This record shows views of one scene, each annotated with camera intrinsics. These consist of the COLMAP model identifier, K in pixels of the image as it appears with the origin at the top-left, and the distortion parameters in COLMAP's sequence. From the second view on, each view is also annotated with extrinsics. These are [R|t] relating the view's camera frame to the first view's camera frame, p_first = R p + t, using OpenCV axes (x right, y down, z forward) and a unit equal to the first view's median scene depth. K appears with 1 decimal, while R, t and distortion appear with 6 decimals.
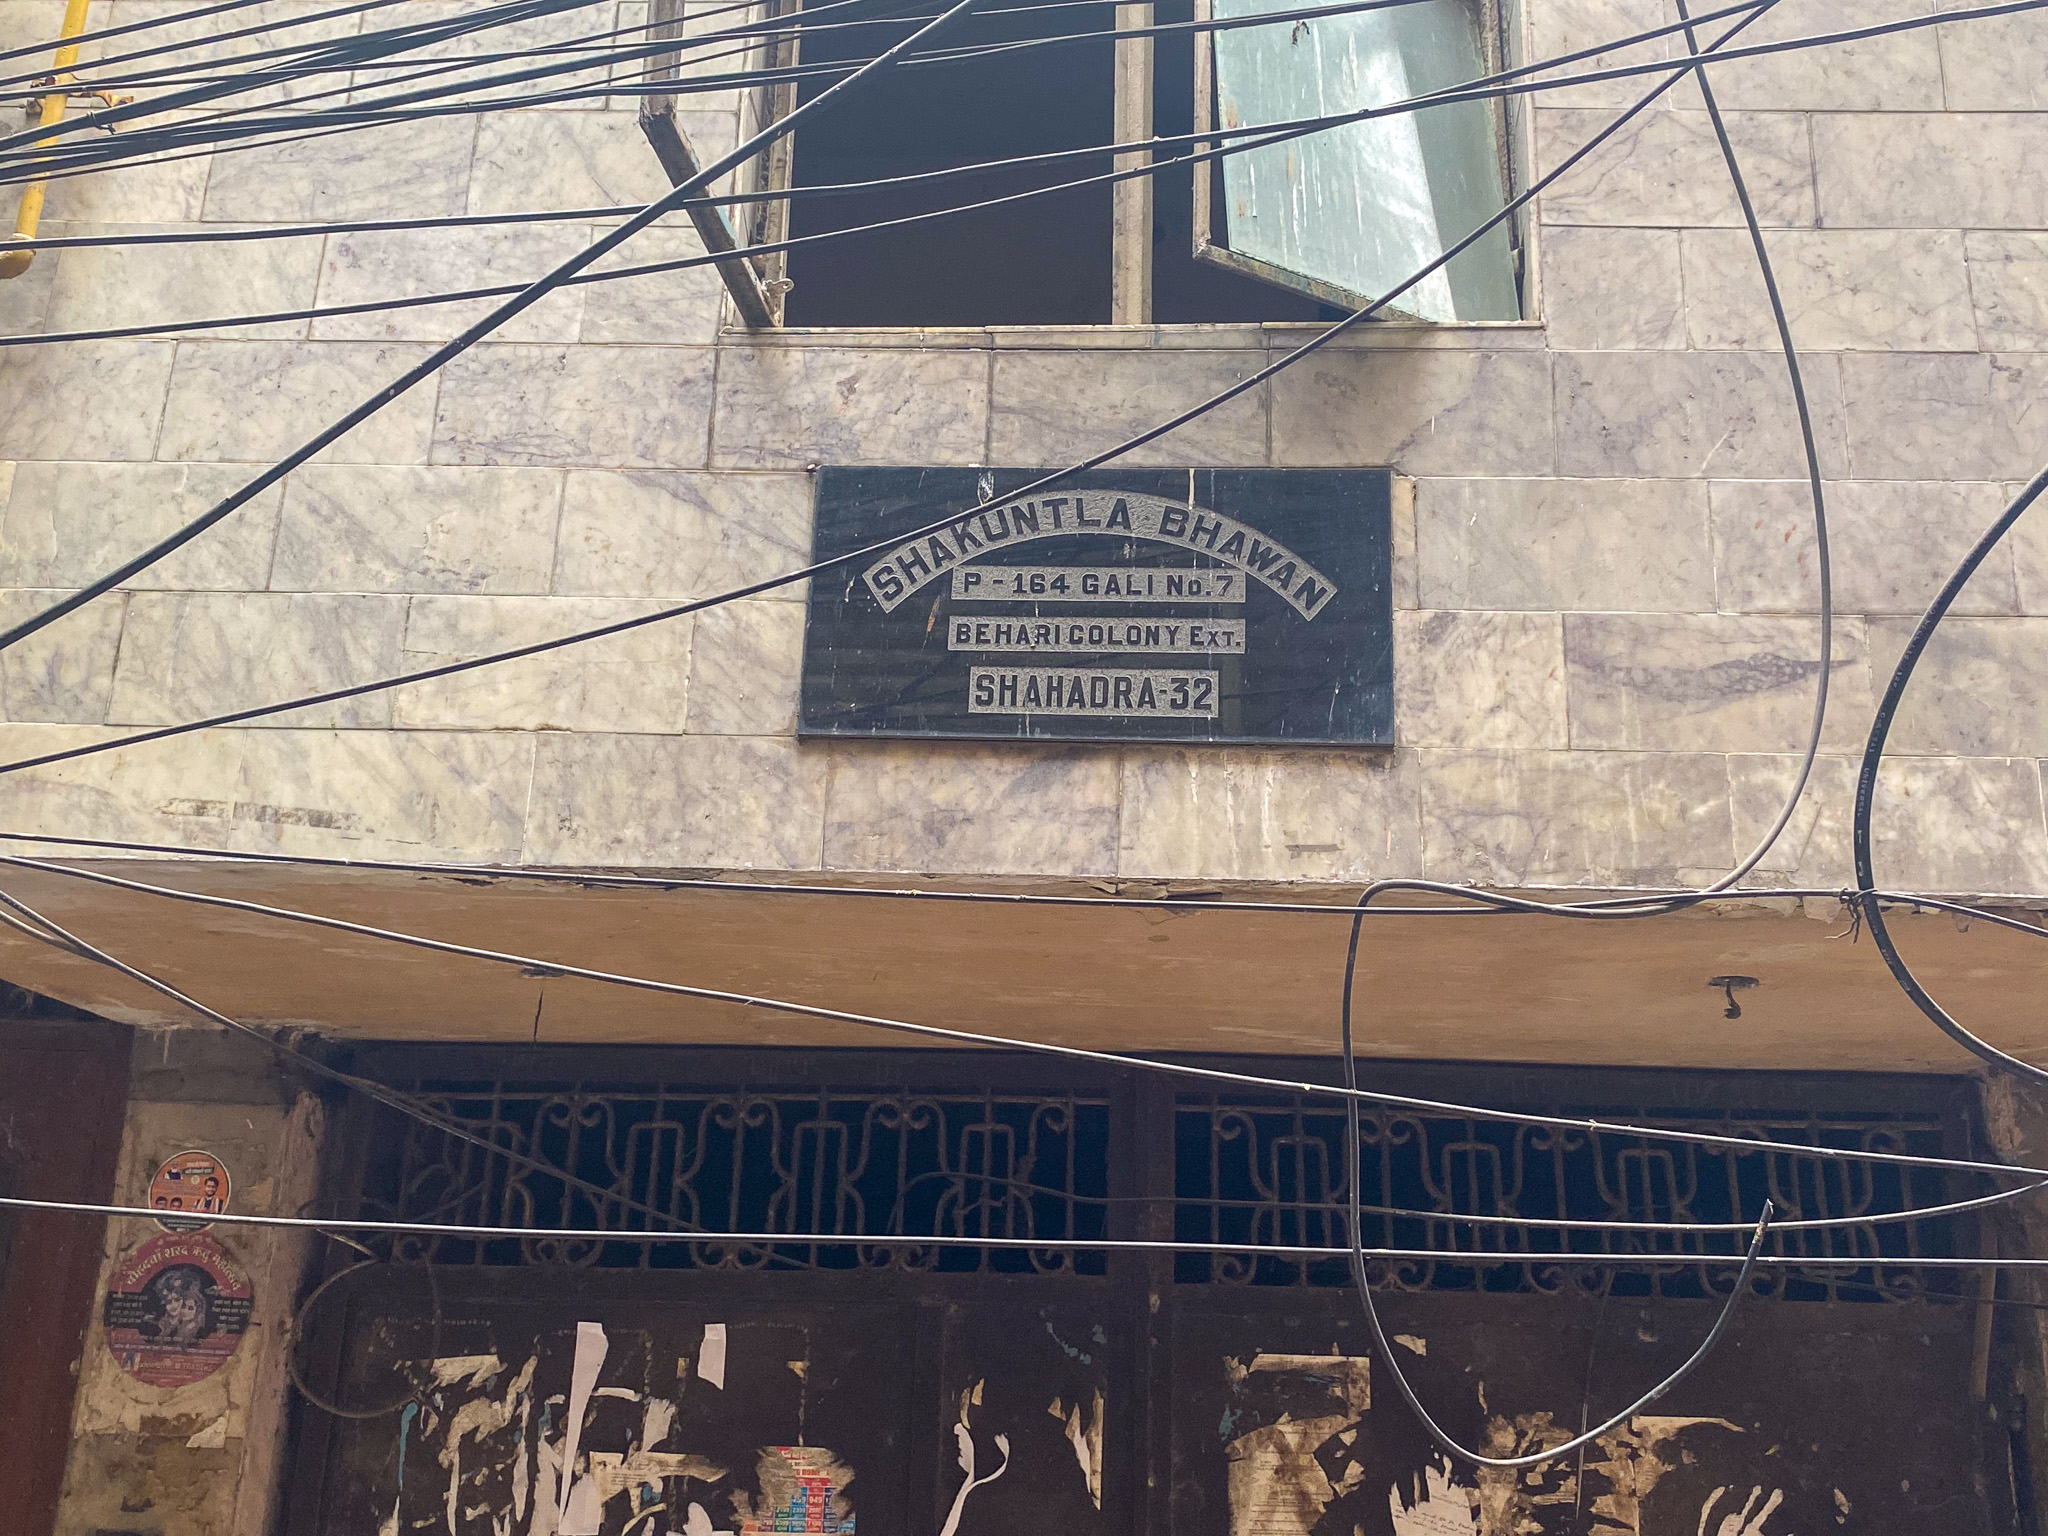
lens RADIAL K [[2032.9, 0, 1025.9], [0, 2032.9, 735.8], [0, 0, 1]] dist [0.107855, -0.237444]
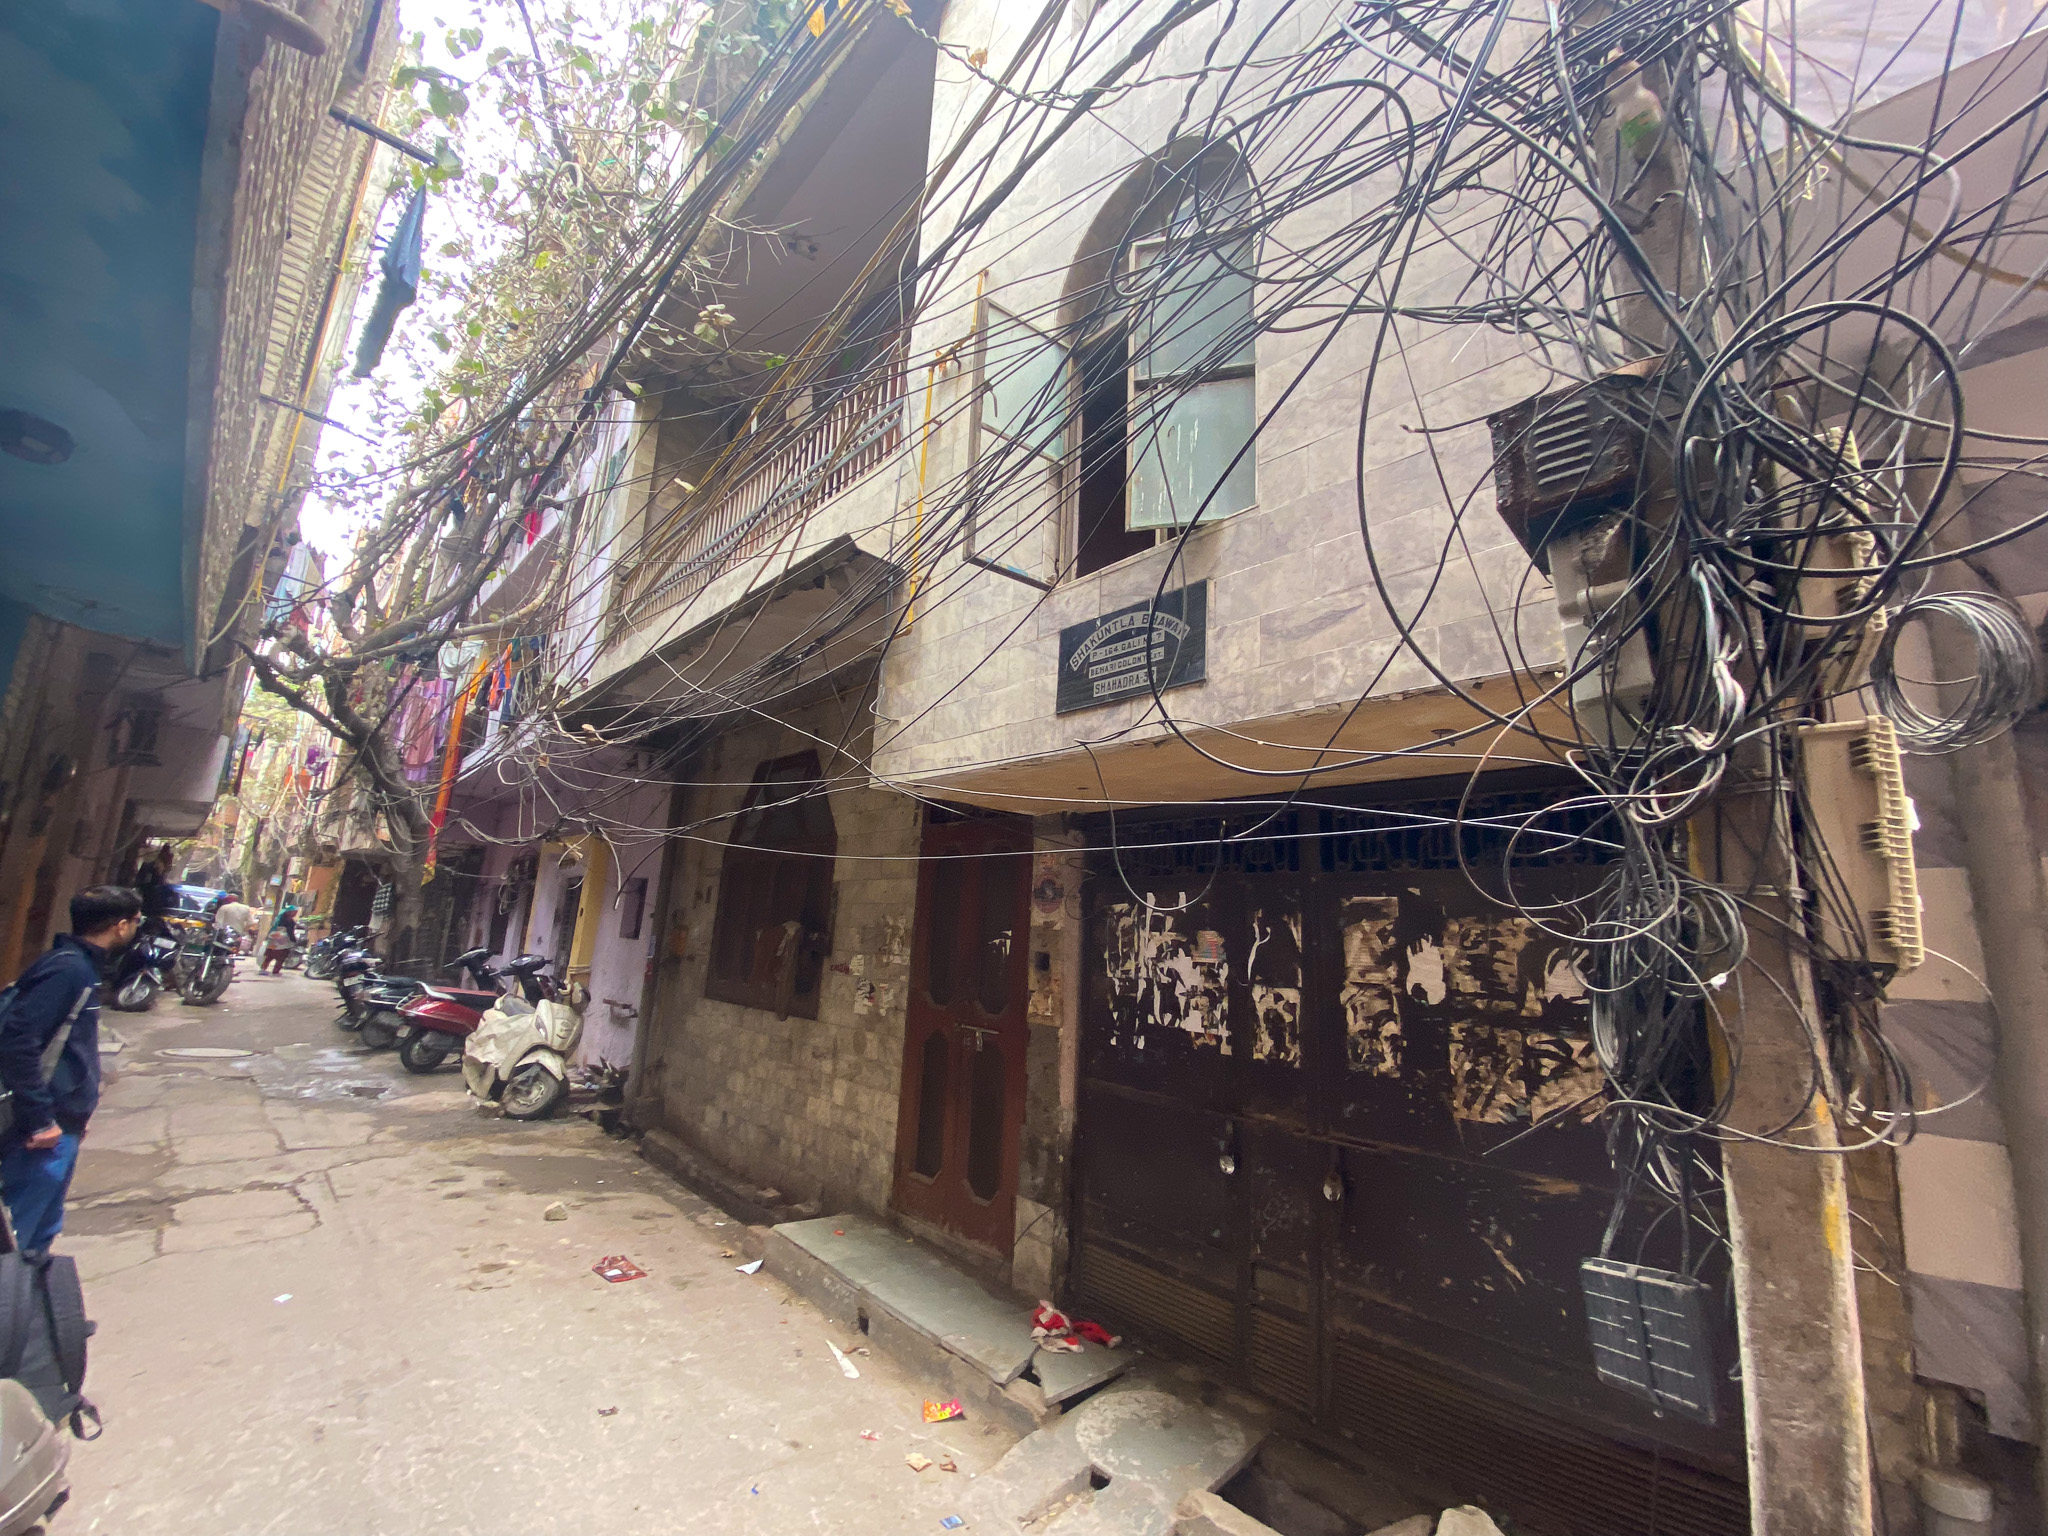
lens RADIAL K [[820.2, 0, 1014.3], [0, 820.2, 766.8], [0, 0, 1]] dist [0.030355, -0.027747]
pose [[0.704538, -0.141340, -0.695449, 0.743503], [0.201755, 0.979421, 0.005338, 0.062619], [0.680383, -0.144071, 0.718556, -0.026573]]
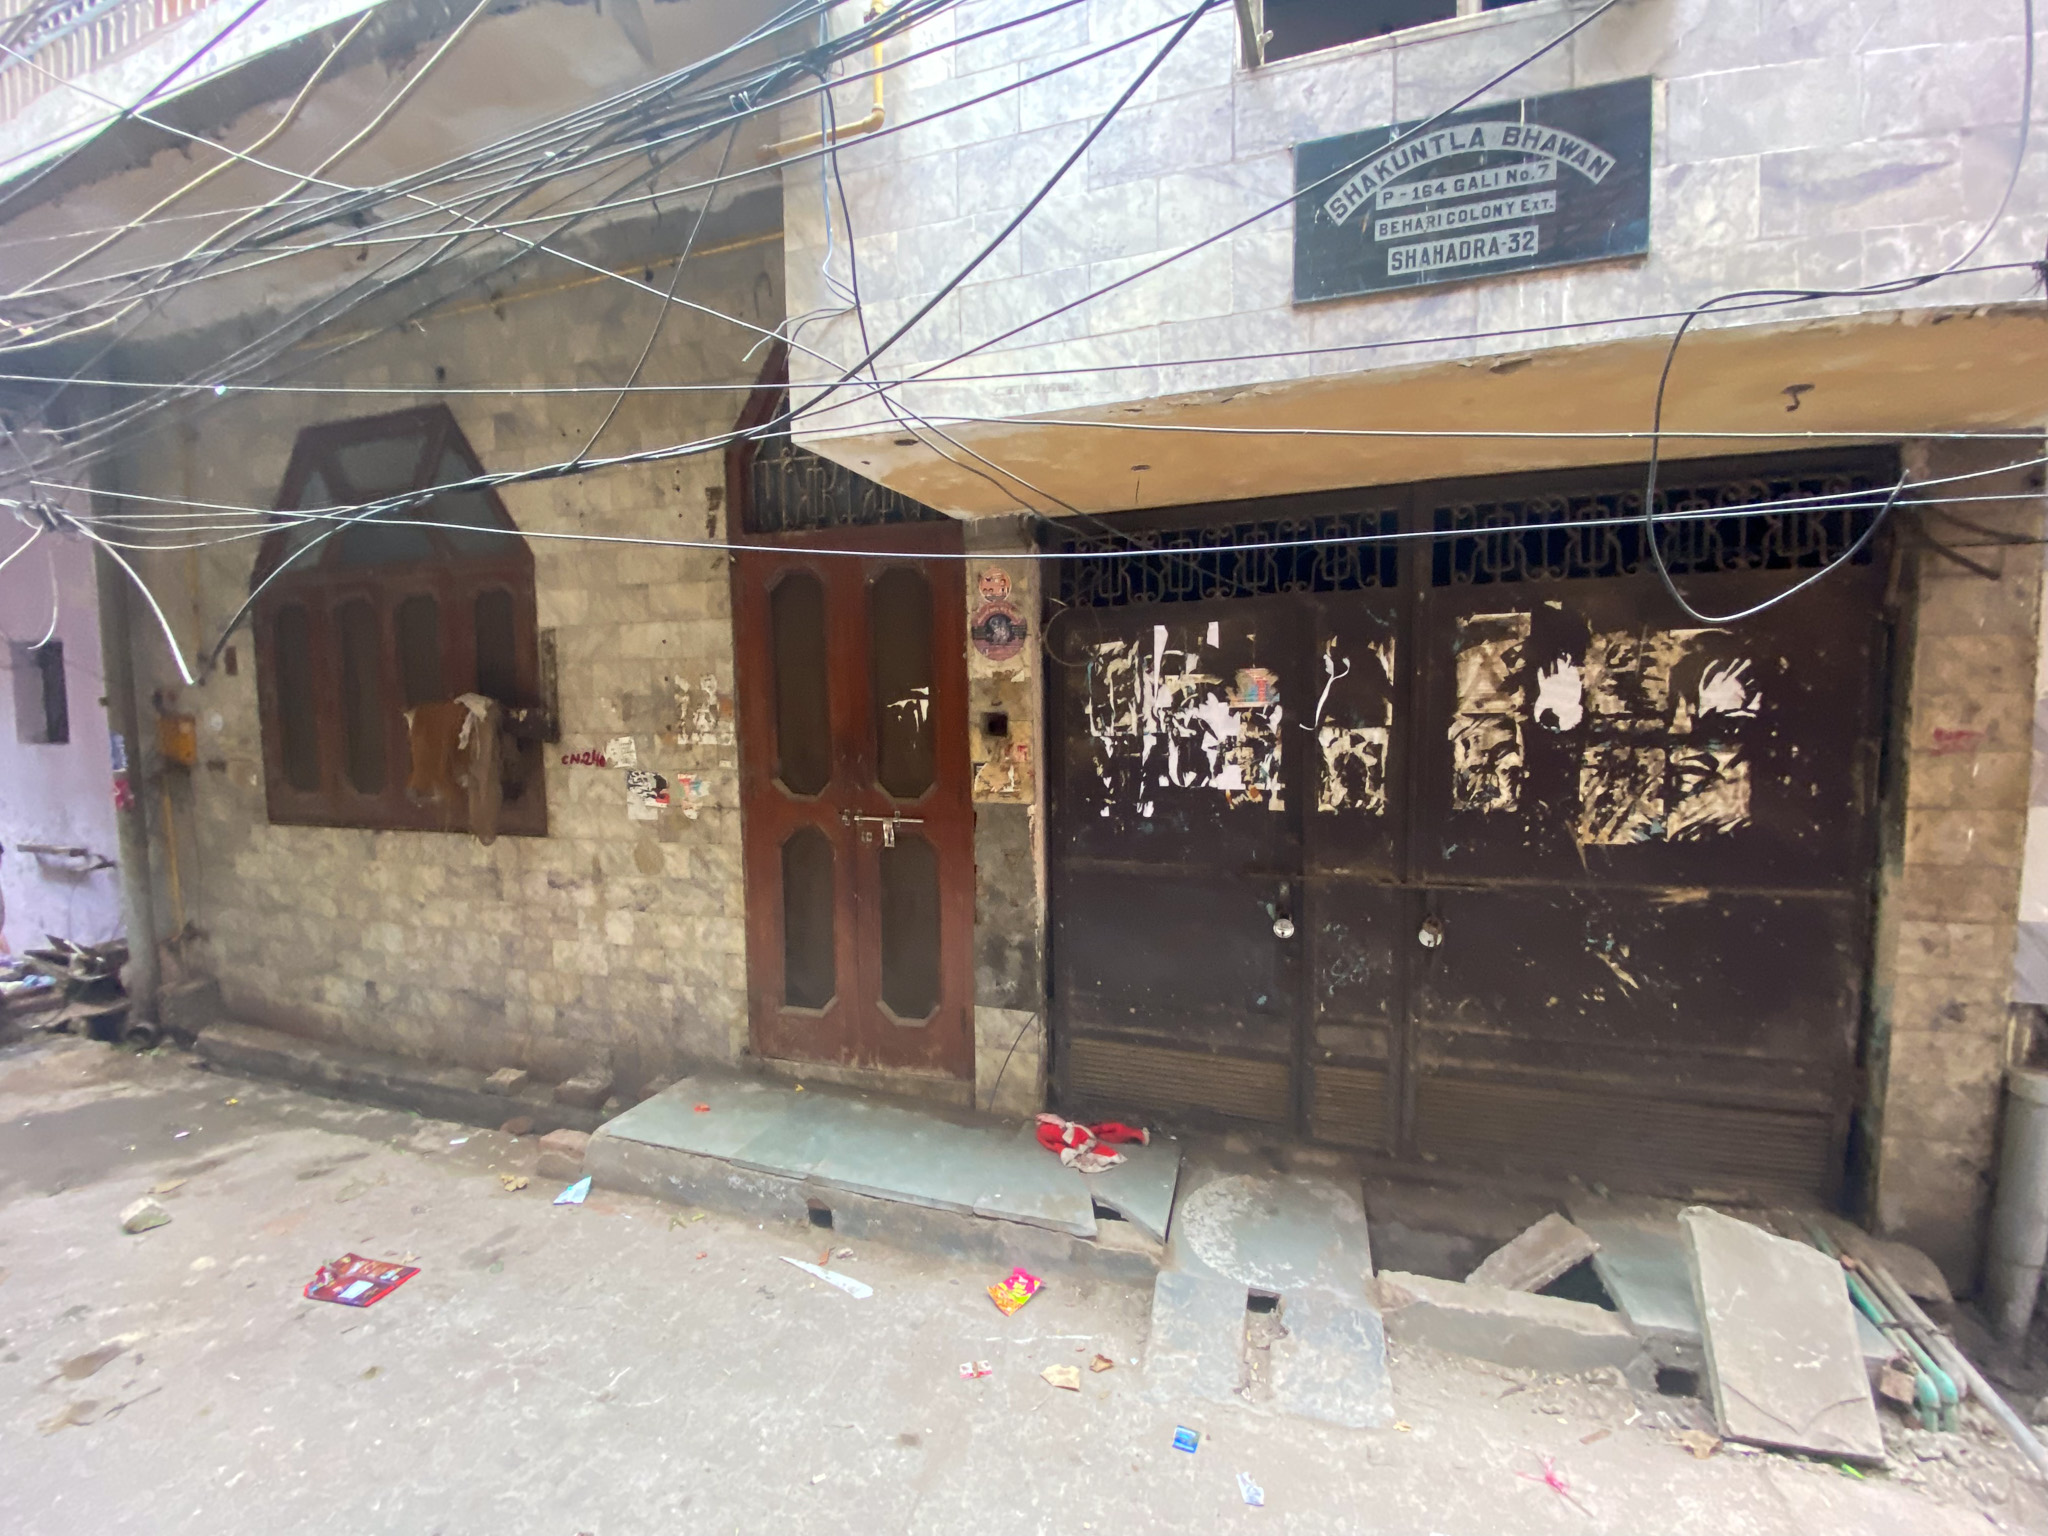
lens RADIAL K [[820.2, 0, 1014.3], [0, 820.2, 766.8], [0, 0, 1]] dist [0.030355, -0.027747]
pose [[0.961675, -0.024933, -0.273055, -0.159394], [0.131434, 0.915906, 0.379264, 0.067615], [0.240636, -0.400618, 0.884081, 0.052112]]
